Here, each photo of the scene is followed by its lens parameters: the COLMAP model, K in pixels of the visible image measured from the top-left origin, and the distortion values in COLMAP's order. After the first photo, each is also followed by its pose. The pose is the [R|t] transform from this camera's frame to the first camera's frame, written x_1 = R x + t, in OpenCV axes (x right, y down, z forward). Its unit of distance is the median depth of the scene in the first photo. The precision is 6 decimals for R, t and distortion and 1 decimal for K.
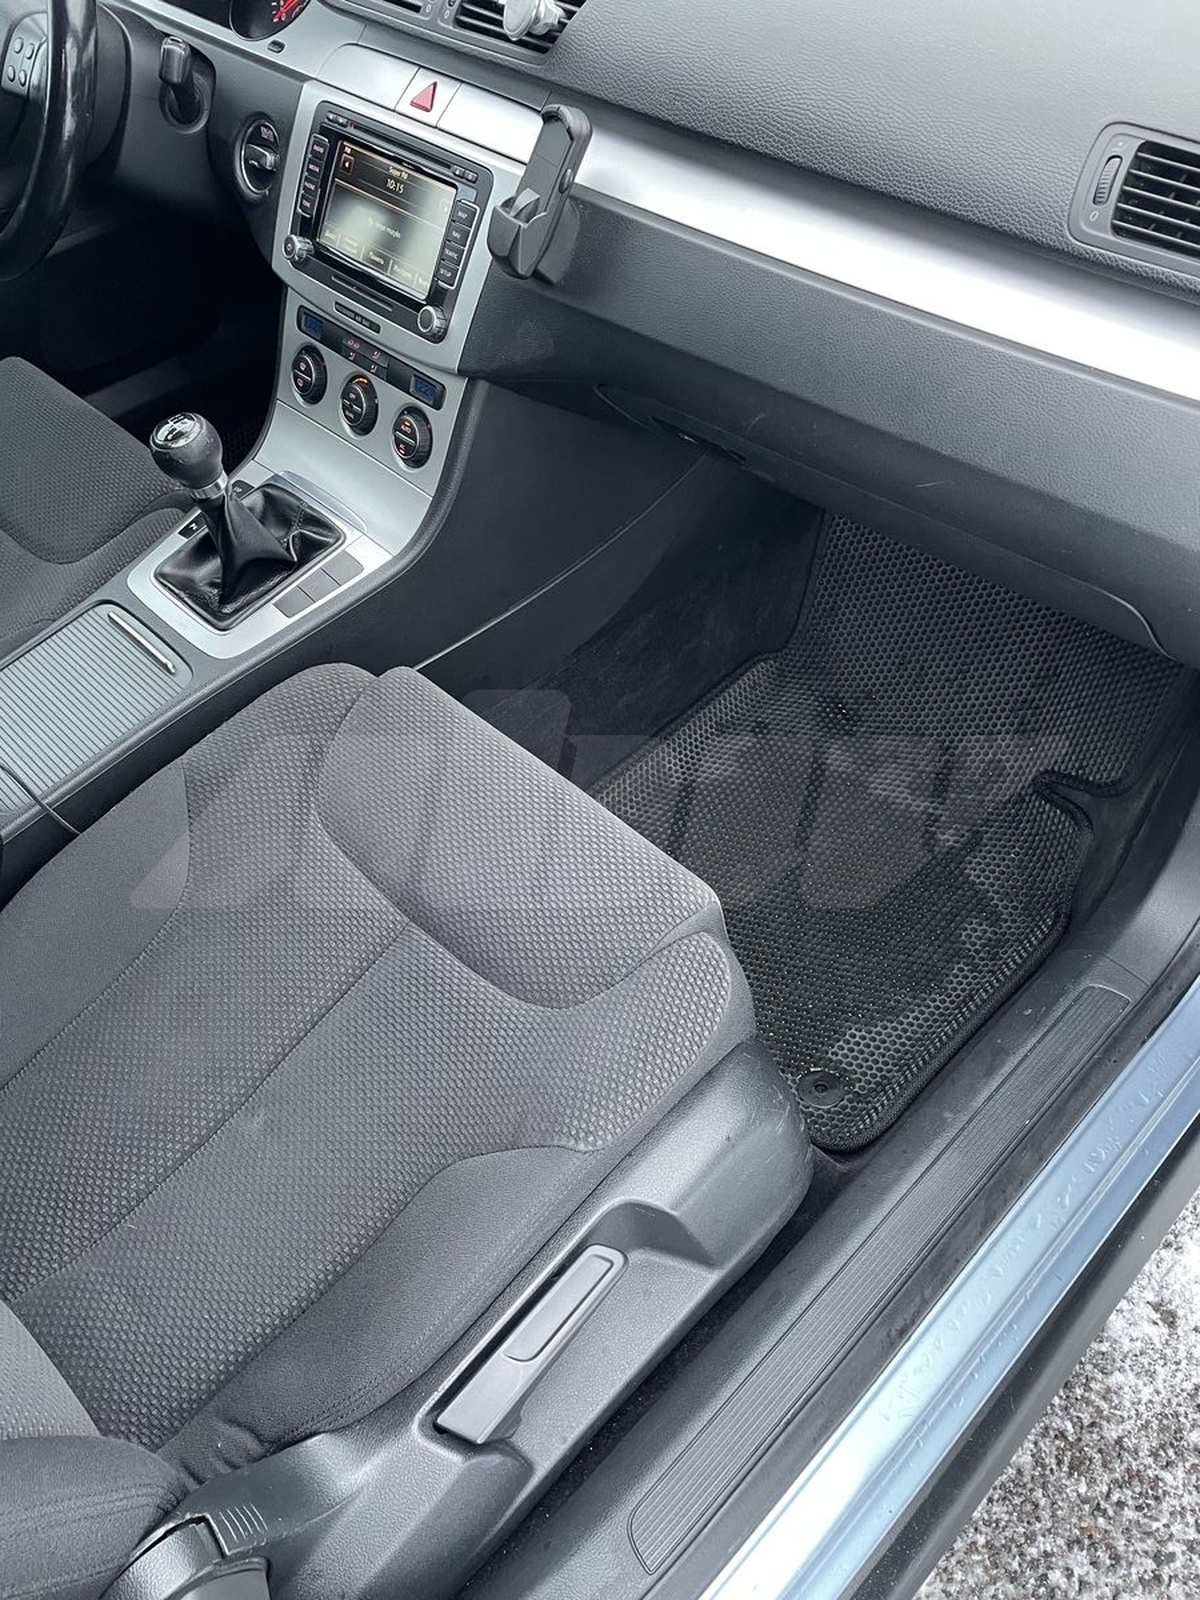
lens RADIAL K [[1213.1, 0, 600.0], [0, 1213.1, 800.0], [0, 0, 1]] dist [0.088110, -0.104999]
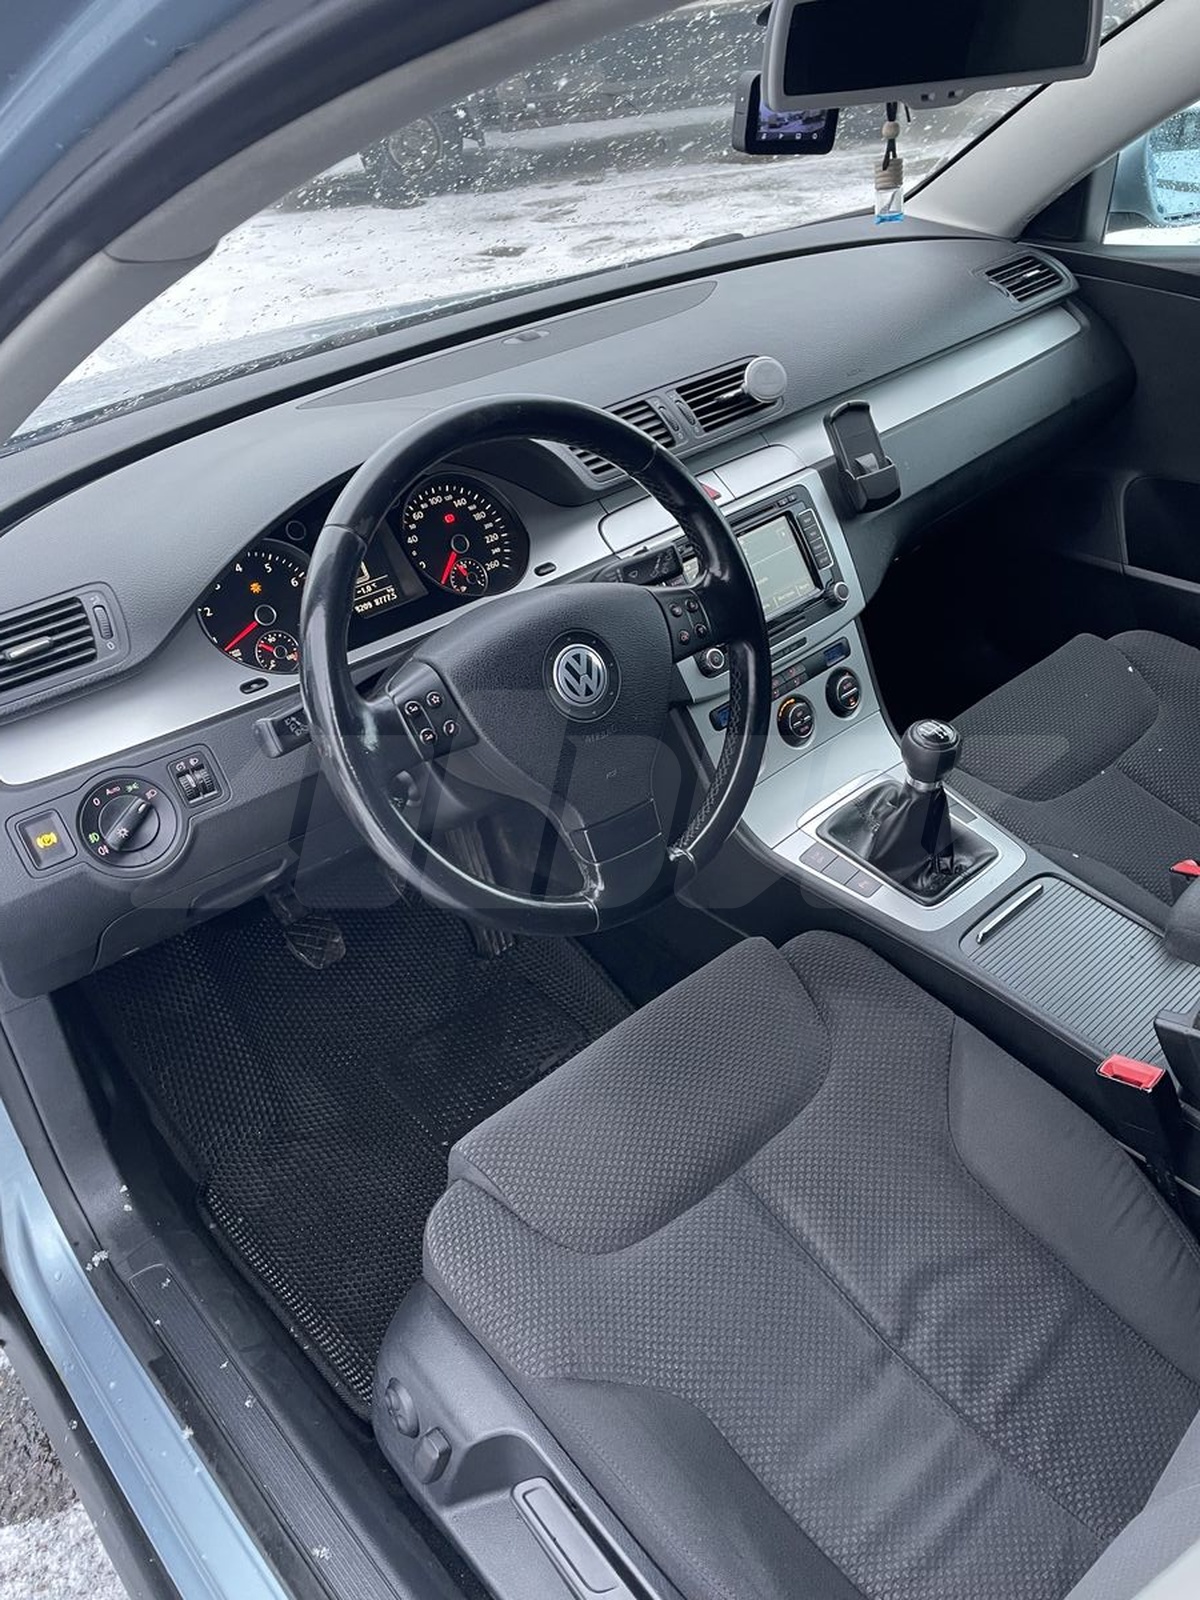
lens RADIAL K [[1200.2, 0, 600.0], [0, 1200.2, 800.0], [0, 0, 1]] dist [0.092855, -0.113583]
pose [[0.061376, -0.541950, 0.838167, -1.251183], [0.807086, 0.521010, 0.277779, -0.779759], [-0.587235, 0.659423, 0.469378, 0.650476]]
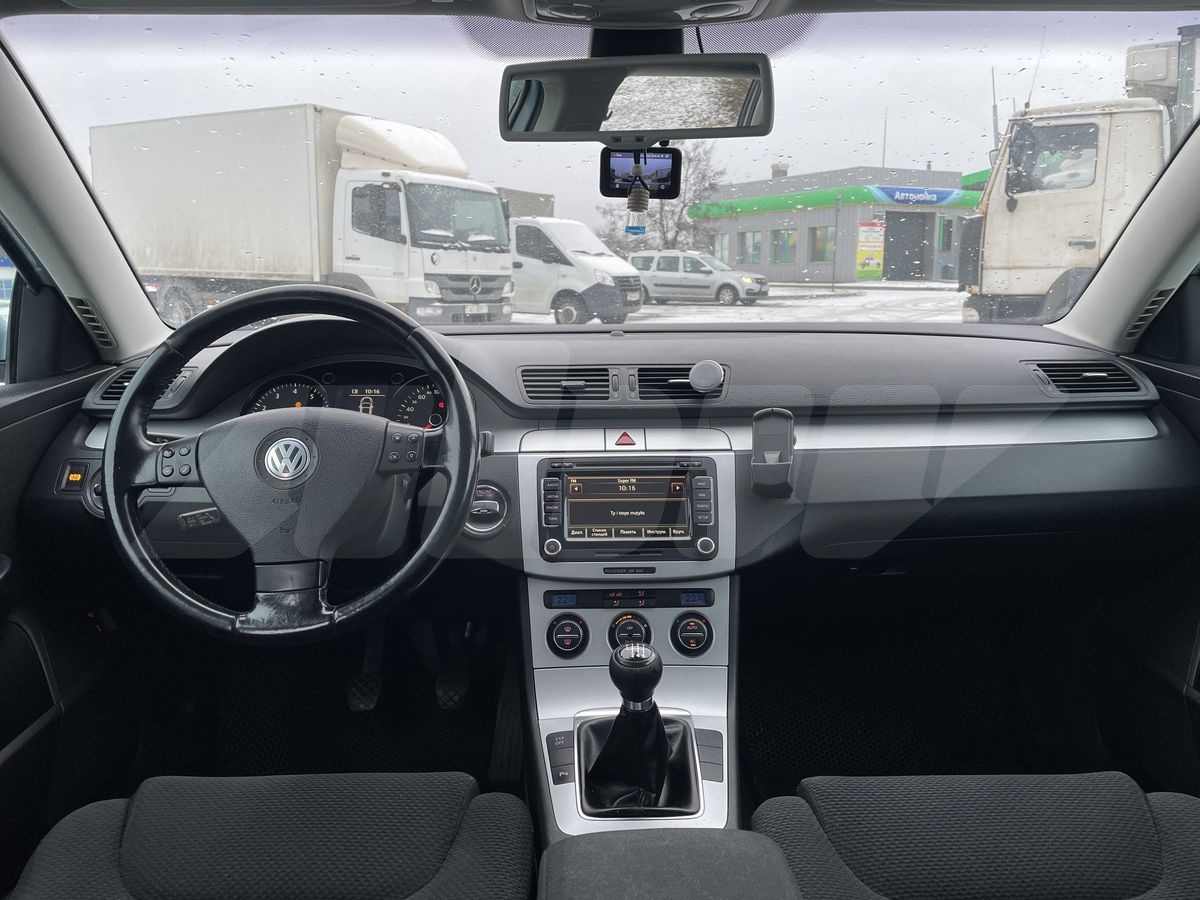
lens RADIAL K [[909.8, 0, 603.7], [0, 909.8, 437.0], [0, 0, 1]] dist [0.088110, -0.104999]
pose [[0.691498, -0.111672, 0.713694, -0.952511], [0.534528, 0.743669, -0.401543, -0.096763], [-0.485911, 0.659156, 0.573937, 0.300210]]
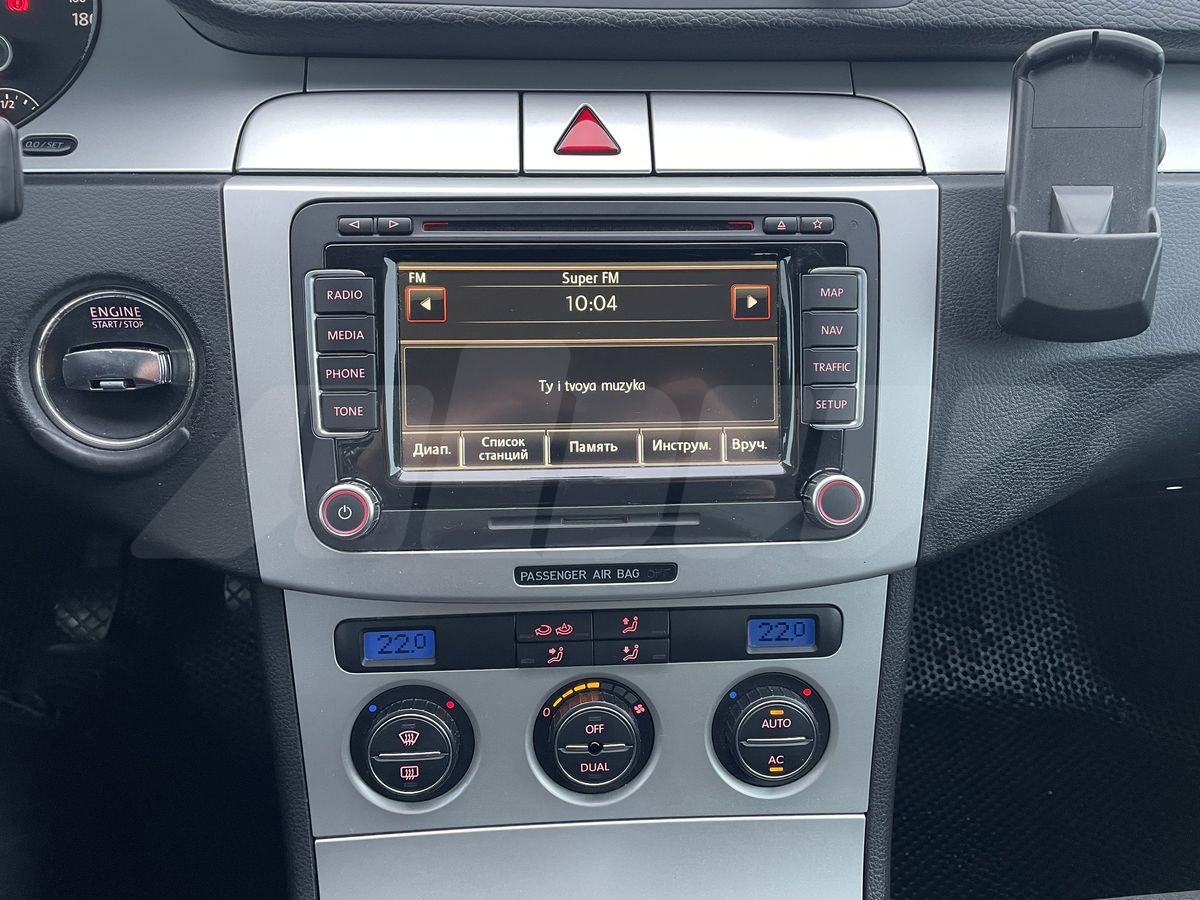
lens RADIAL K [[909.8, 0, 603.7], [0, 909.8, 437.0], [0, 0, 1]] dist [0.088110, -0.104999]
pose [[0.663491, -0.361971, 0.654795, -0.397649], [0.537956, 0.839046, -0.081276, -0.403326], [-0.519983, 0.406176, 0.751424, 0.716206]]
